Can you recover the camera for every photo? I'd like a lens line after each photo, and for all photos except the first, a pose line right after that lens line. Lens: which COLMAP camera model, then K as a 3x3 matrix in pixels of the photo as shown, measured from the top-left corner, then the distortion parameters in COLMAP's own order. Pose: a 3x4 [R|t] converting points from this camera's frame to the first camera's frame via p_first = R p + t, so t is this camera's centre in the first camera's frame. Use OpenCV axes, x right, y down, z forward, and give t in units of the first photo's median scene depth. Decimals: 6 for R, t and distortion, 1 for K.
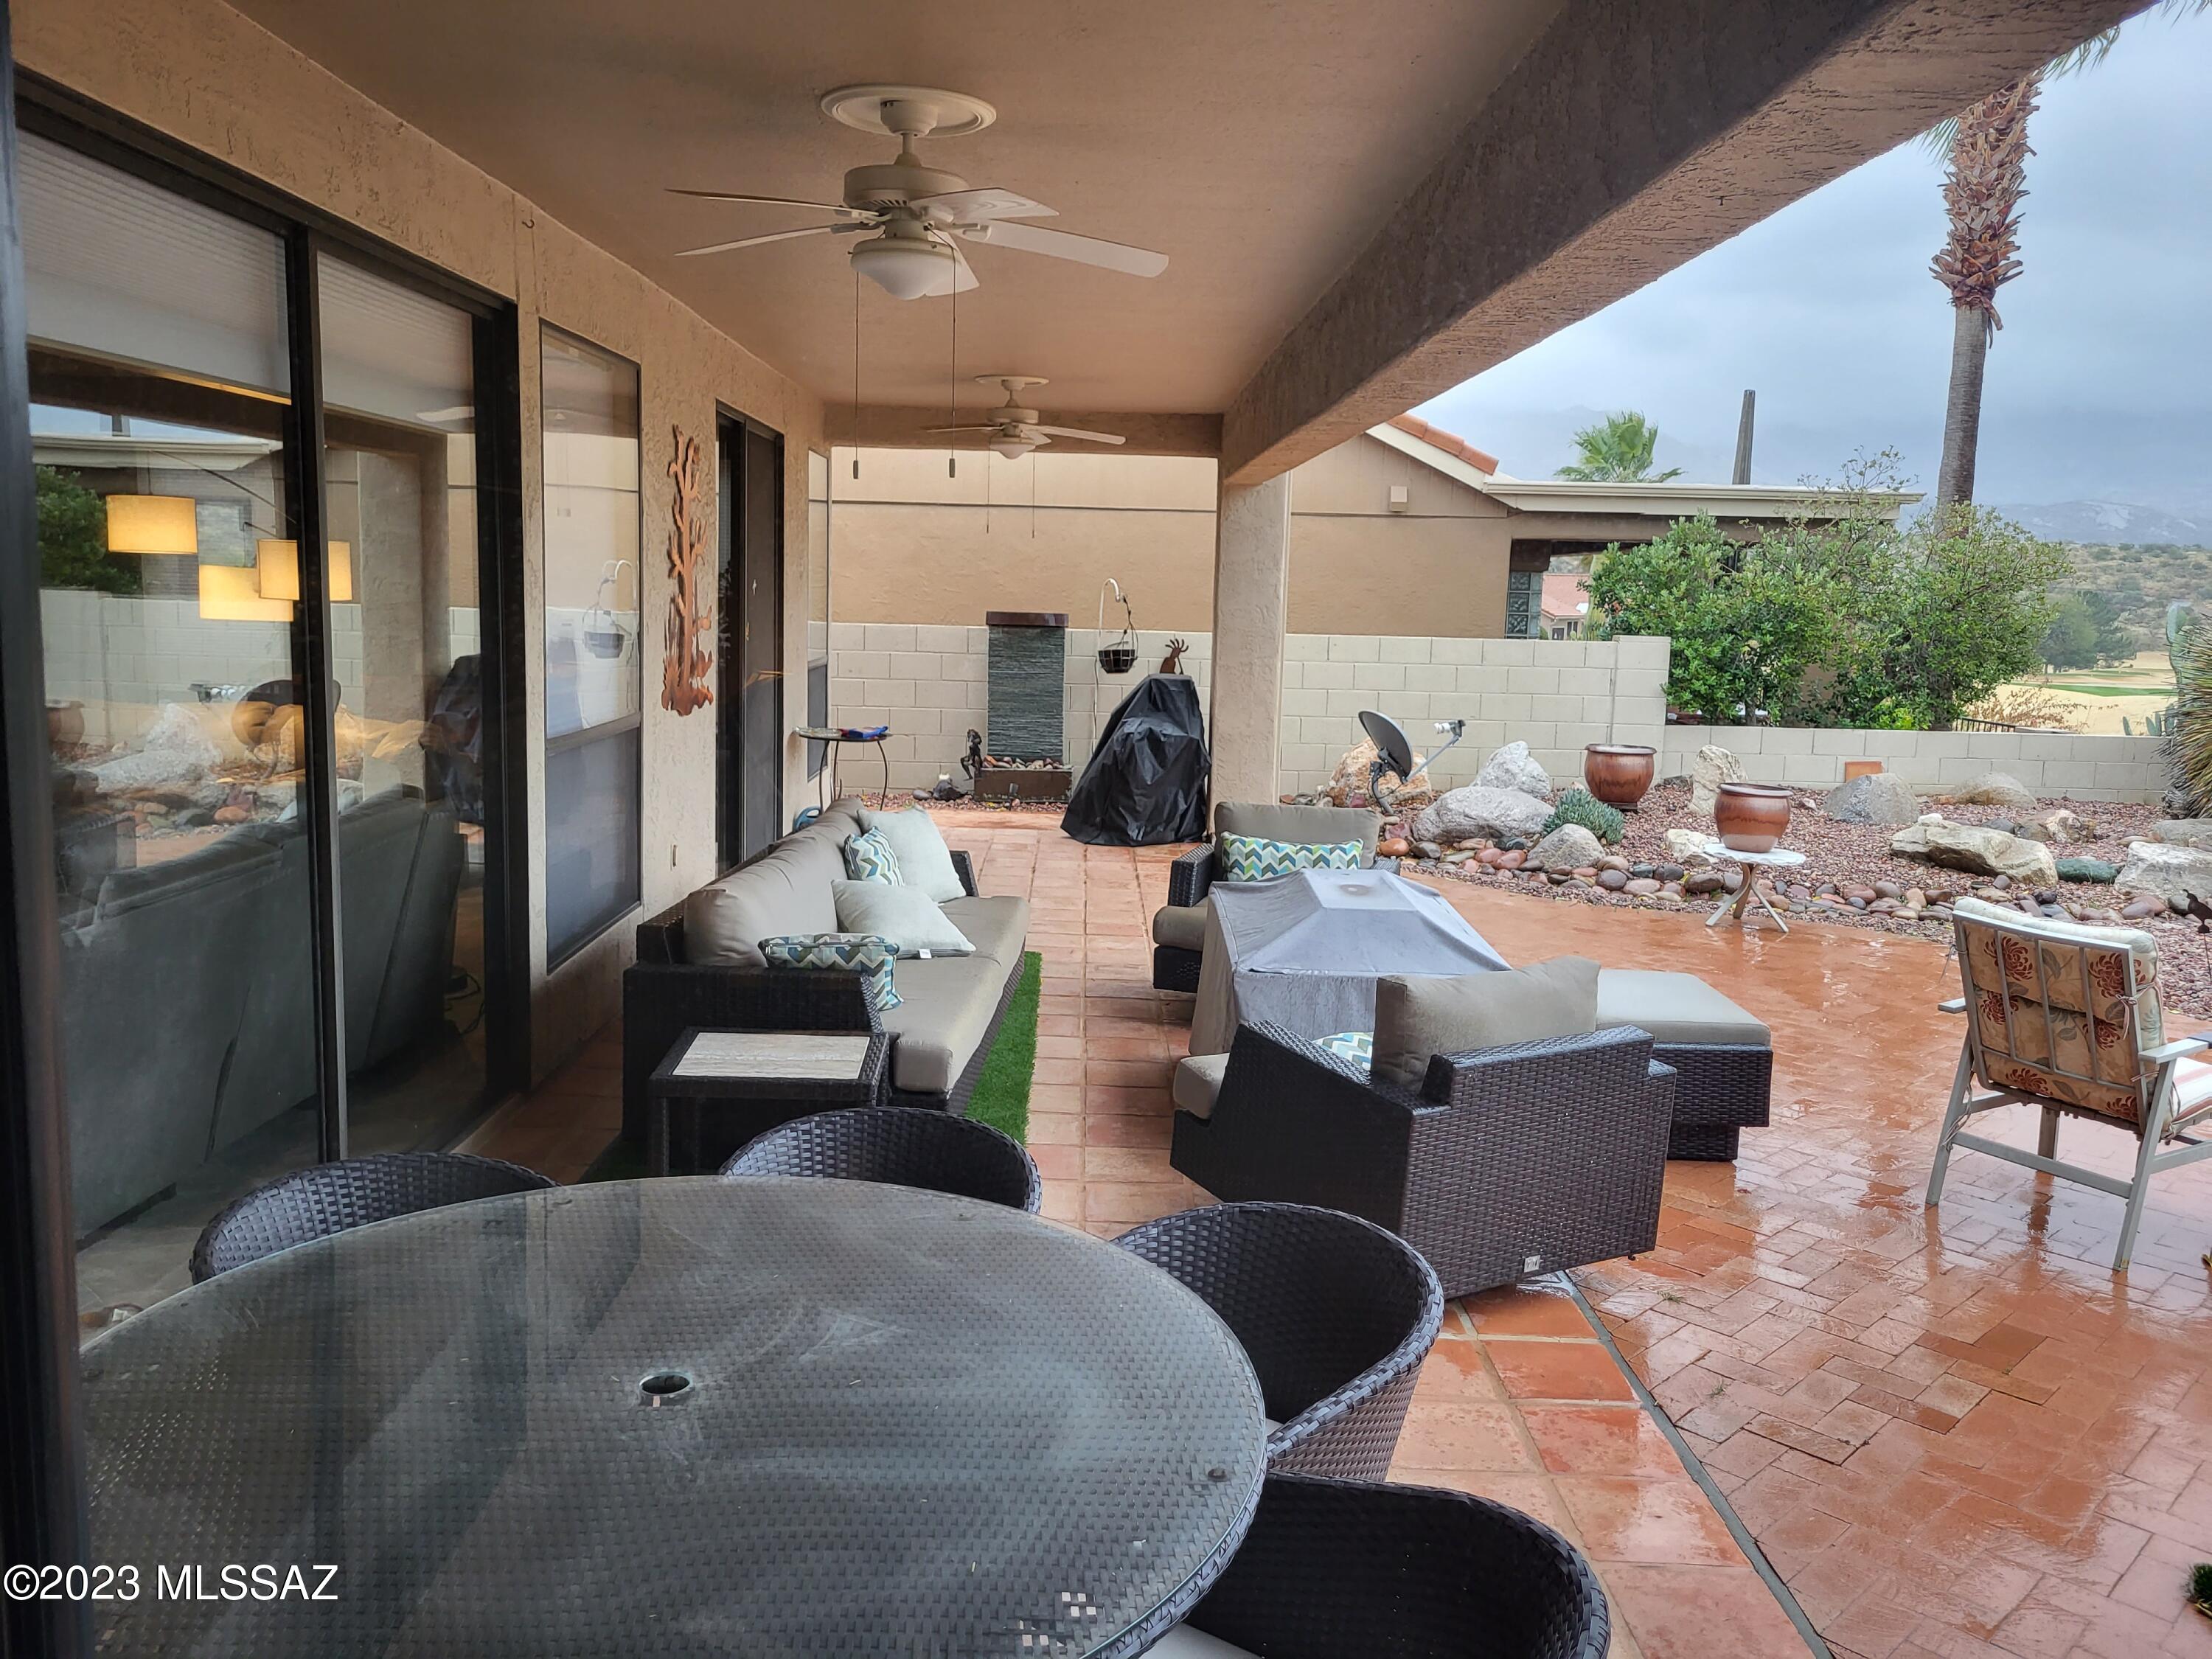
lens RADIAL K [[1694.3, 0, 1115.6], [0, 1694.3, 827.2], [0, 0, 1]] dist [0.034874, -0.021875]
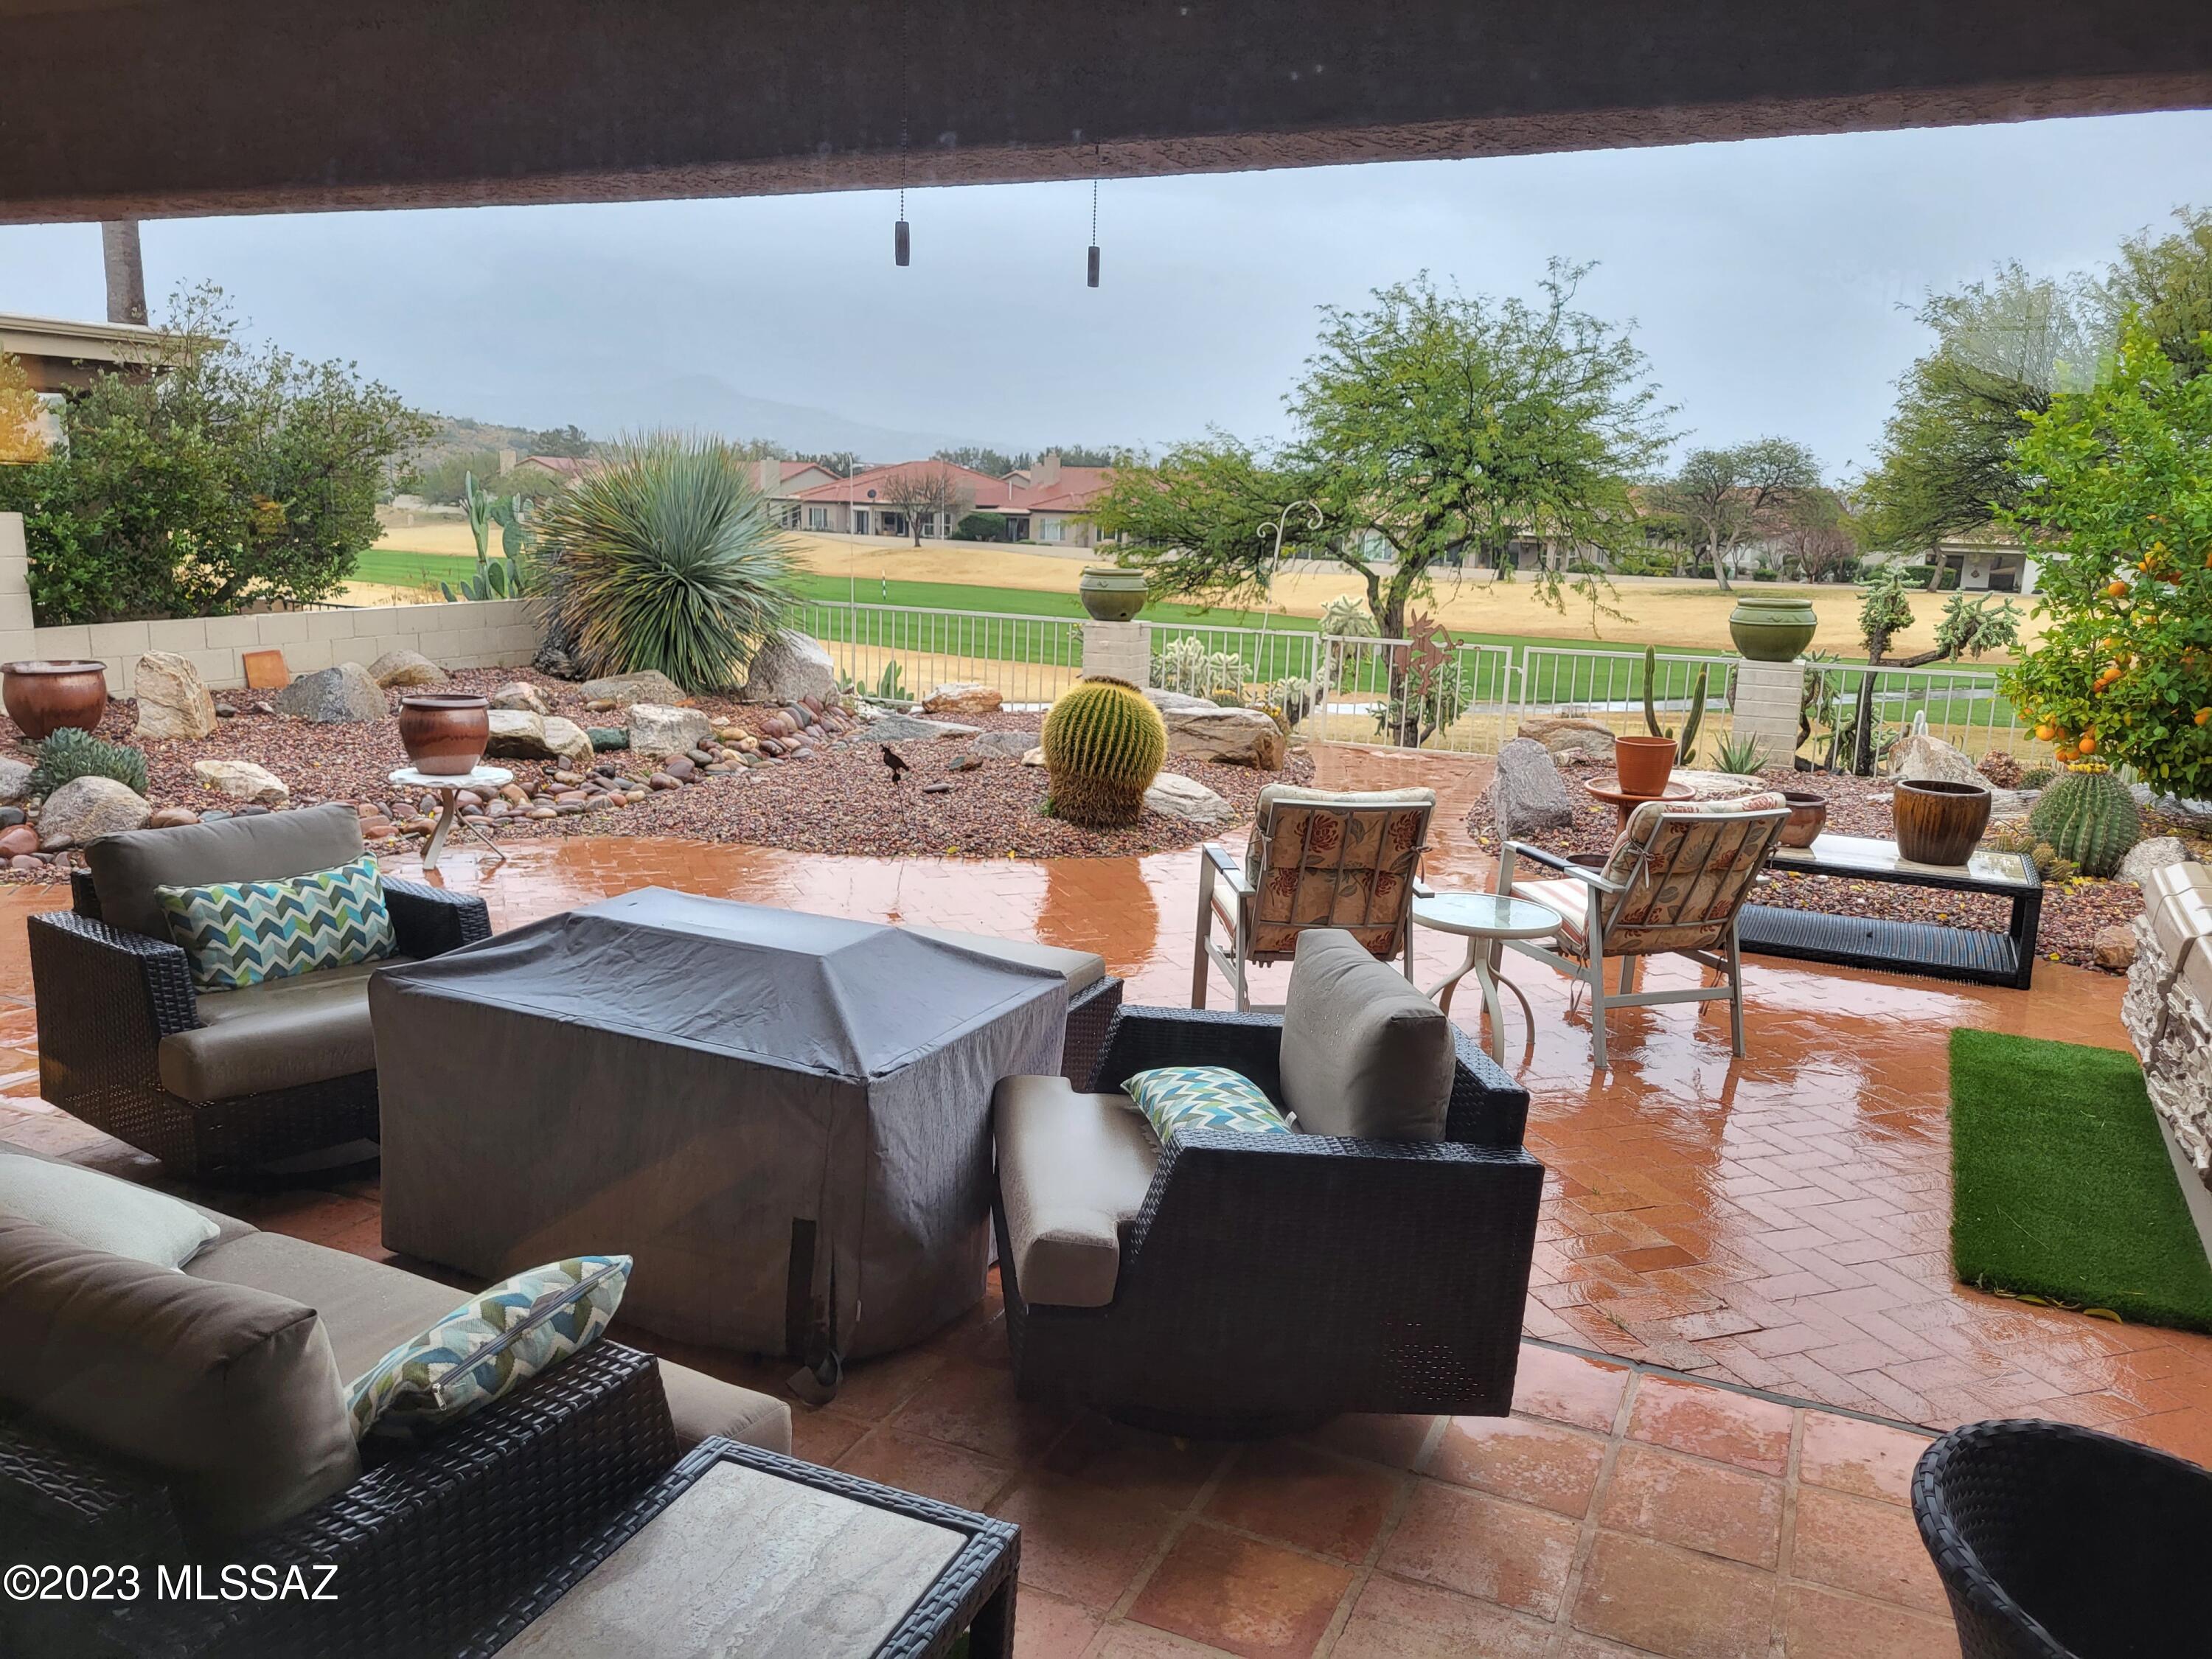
lens RADIAL K [[1694.3, 0, 1088.1], [0, 1694.3, 824.6], [0, 0, 1]] dist [0.034874, -0.021875]
pose [[0.422714, -0.188628, 0.886416, -0.244978], [0.111865, 0.981480, 0.155511, -0.056664], [-0.899333, 0.033422, 0.435986, 0.345567]]
